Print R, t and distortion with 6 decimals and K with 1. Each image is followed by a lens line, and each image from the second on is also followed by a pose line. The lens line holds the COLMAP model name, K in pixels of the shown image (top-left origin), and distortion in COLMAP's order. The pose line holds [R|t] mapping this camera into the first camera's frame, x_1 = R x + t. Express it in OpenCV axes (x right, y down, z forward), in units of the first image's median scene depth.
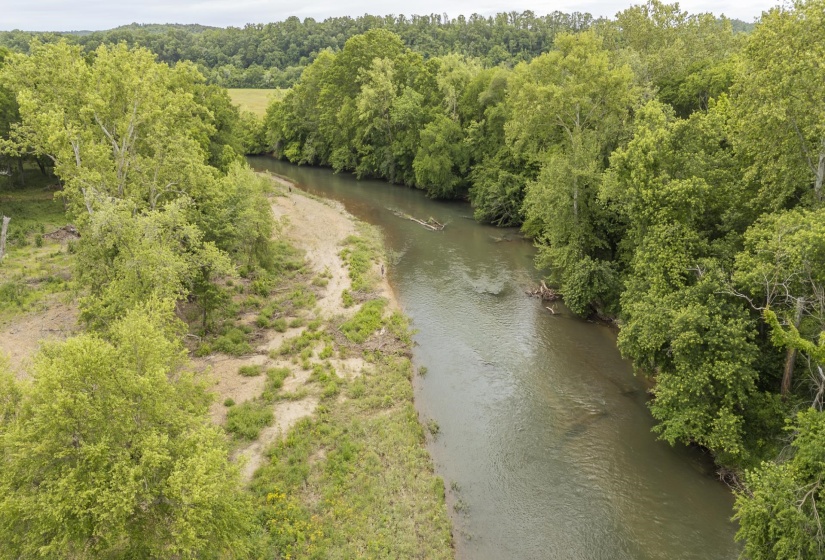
lens RADIAL K [[632.1, 0, 410.9], [0, 632.1, 273.2], [0, 0, 1]] dist [0.080678, -0.077960]
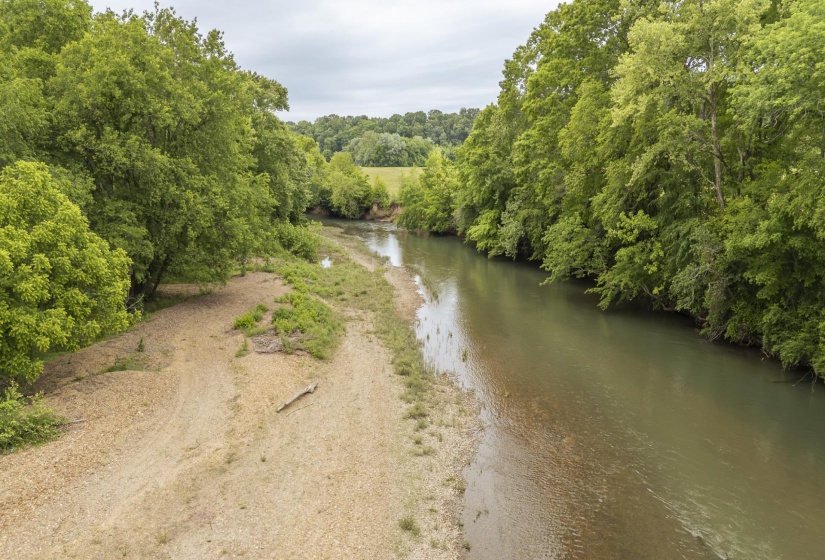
lens RADIAL K [[632.1, 0, 415.1], [0, 632.1, 253.8], [0, 0, 1]] dist [0.080678, -0.077960]
pose [[0.894872, 0.073573, -0.440217, -0.028103], [-0.147110, 0.979825, -0.135287, -0.136009], [0.421382, 0.185825, 0.887641, 0.752772]]
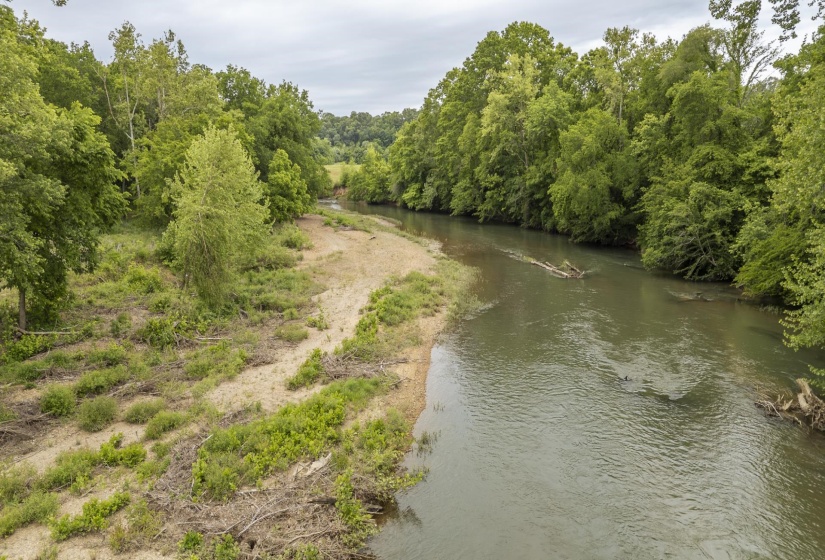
lens RADIAL K [[632.1, 0, 408.1], [0, 632.1, 266.5], [0, 0, 1]] dist [0.080678, -0.077960]
pose [[0.959487, 0.049943, -0.277292, 0.049509], [-0.091318, 0.986163, -0.138359, 0.012905], [0.266545, 0.158075, 0.950771, 0.337296]]
